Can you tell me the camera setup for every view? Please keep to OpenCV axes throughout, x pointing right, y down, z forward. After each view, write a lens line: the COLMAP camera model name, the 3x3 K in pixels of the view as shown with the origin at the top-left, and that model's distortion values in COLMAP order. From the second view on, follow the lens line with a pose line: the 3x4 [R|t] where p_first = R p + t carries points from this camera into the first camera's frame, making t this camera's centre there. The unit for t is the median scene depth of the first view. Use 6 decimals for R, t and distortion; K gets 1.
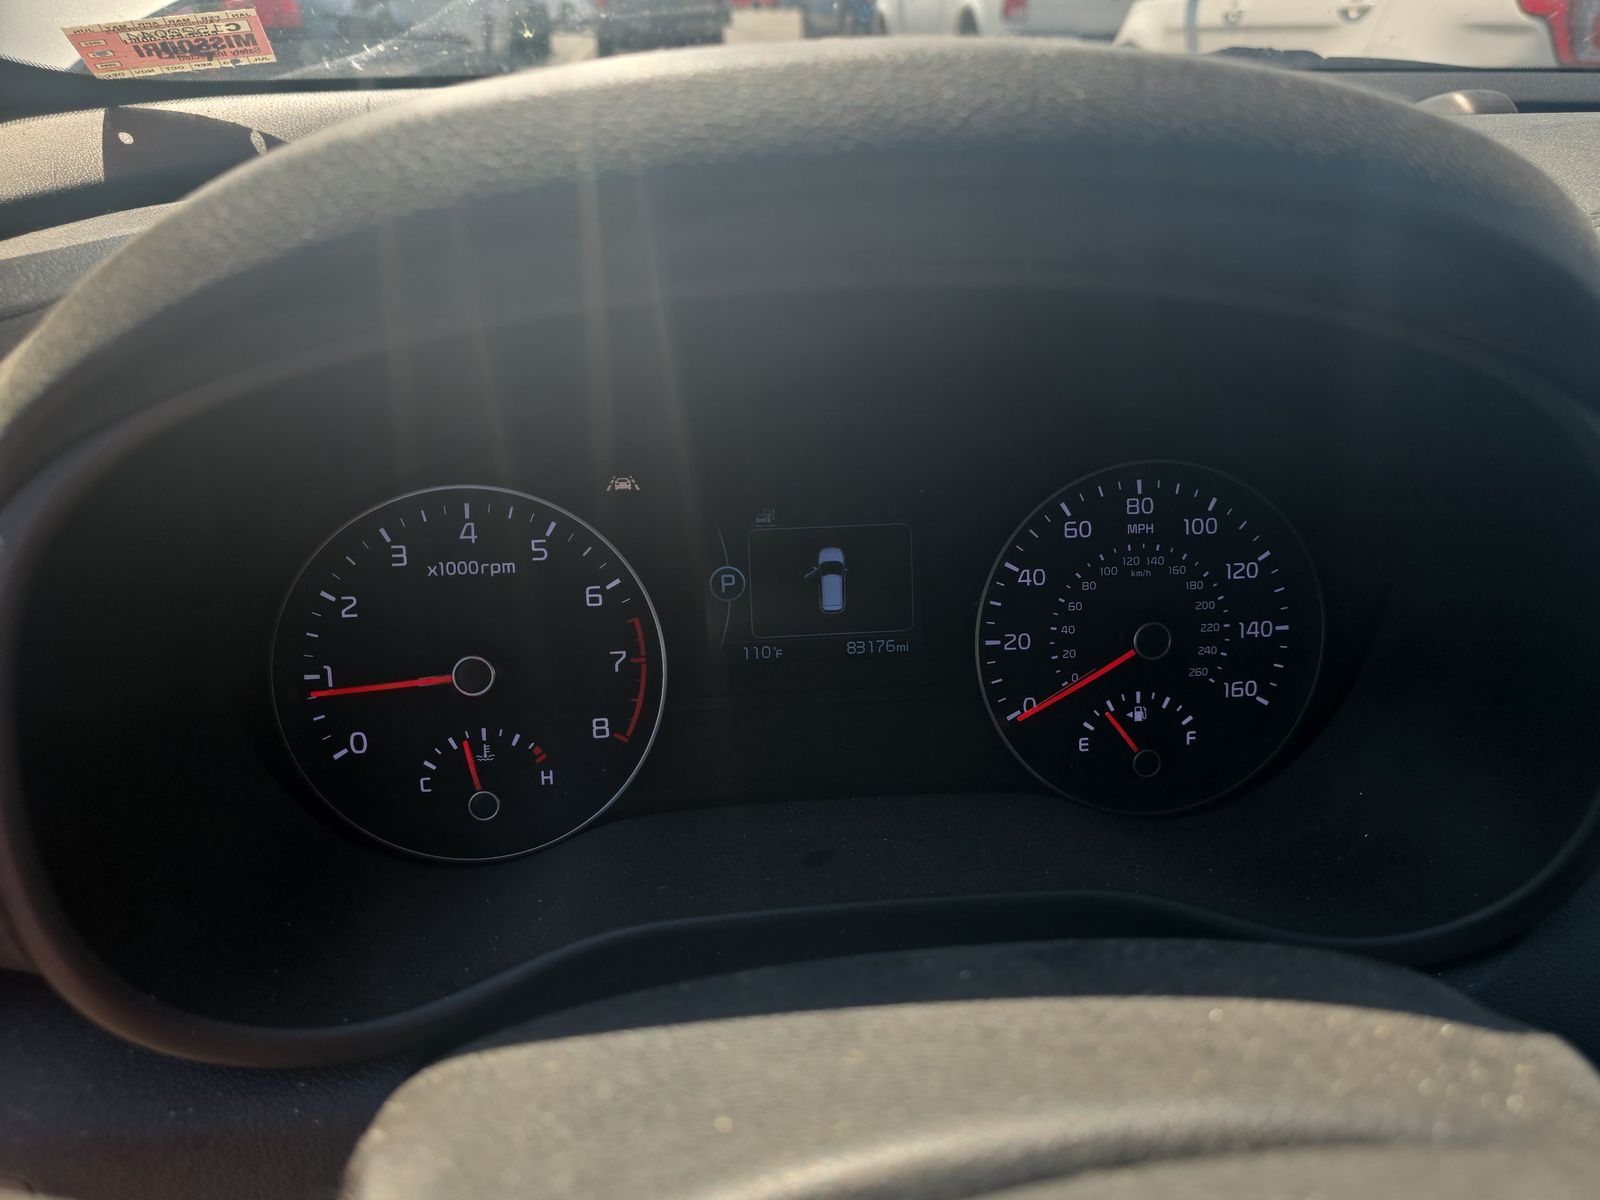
lens RADIAL K [[1099.3, 0, 800.0], [0, 1099.3, 600.0], [0, 0, 1]] dist [0.016008, -0.028569]
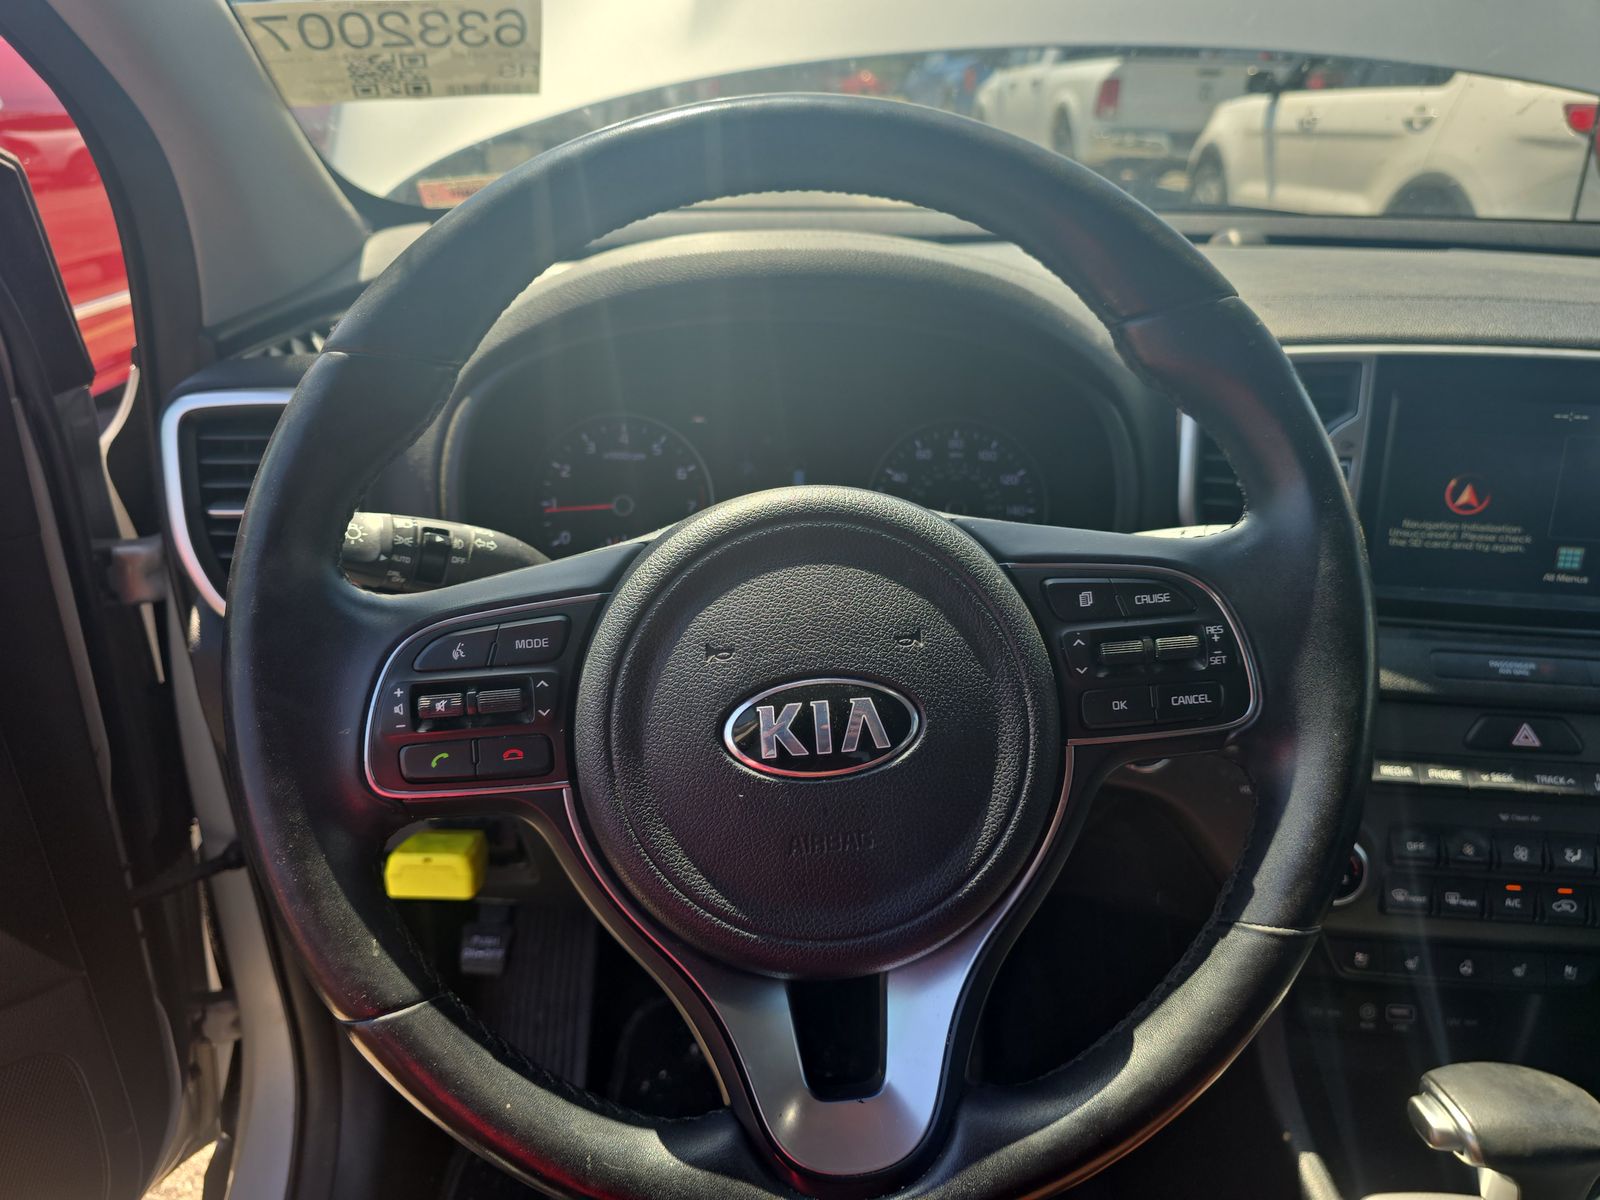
lens RADIAL K [[1089.9, 0, 800.0], [0, 1089.9, 600.0], [0, 0, 1]] dist [0.019624, -0.040303]
pose [[0.994839, 0.055000, -0.085266, 0.210995], [-0.059959, 0.996588, -0.056727, 0.321886], [0.081855, 0.061546, 0.994742, -0.953154]]
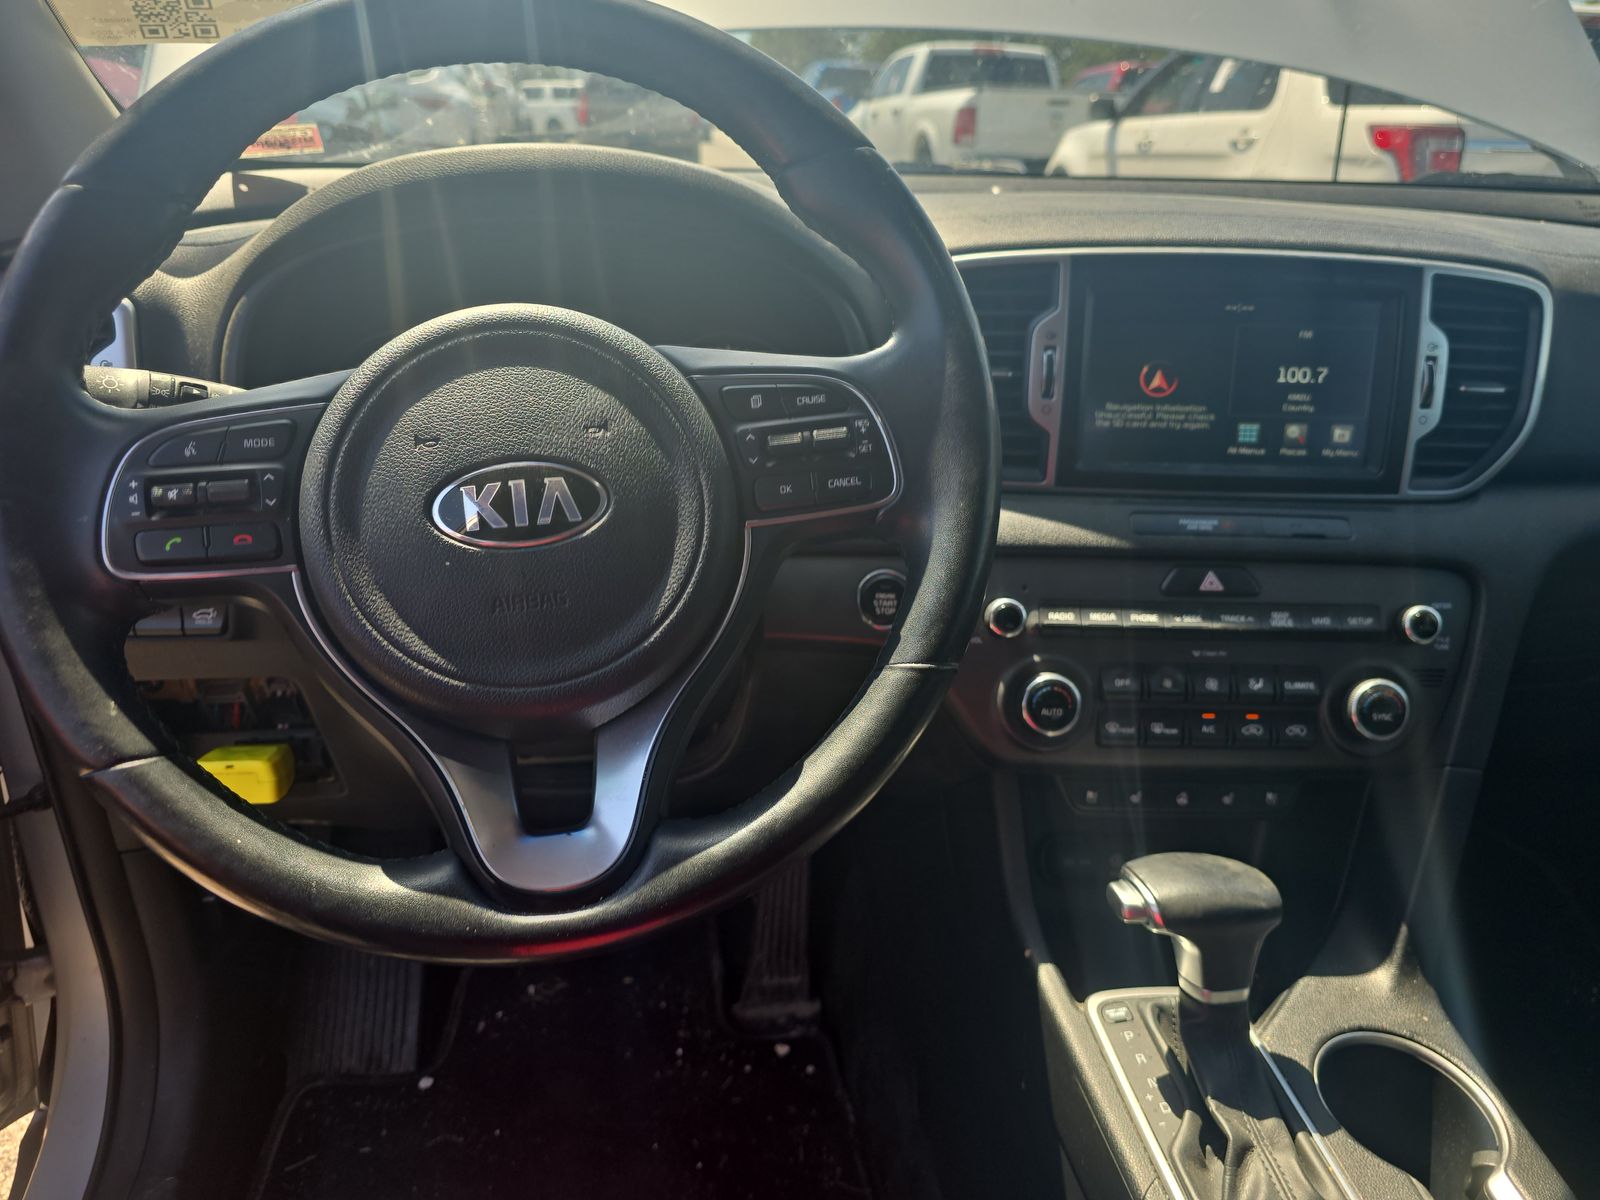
lens RADIAL K [[1099.3, 0, 800.0], [0, 1099.3, 600.0], [0, 0, 1]] dist [0.016008, -0.028569]
pose [[0.999761, 0.019056, 0.010719, 0.454715], [-0.018006, 0.995710, -0.090760, 0.601826], [-0.012403, 0.090546, 0.995815, -1.112710]]
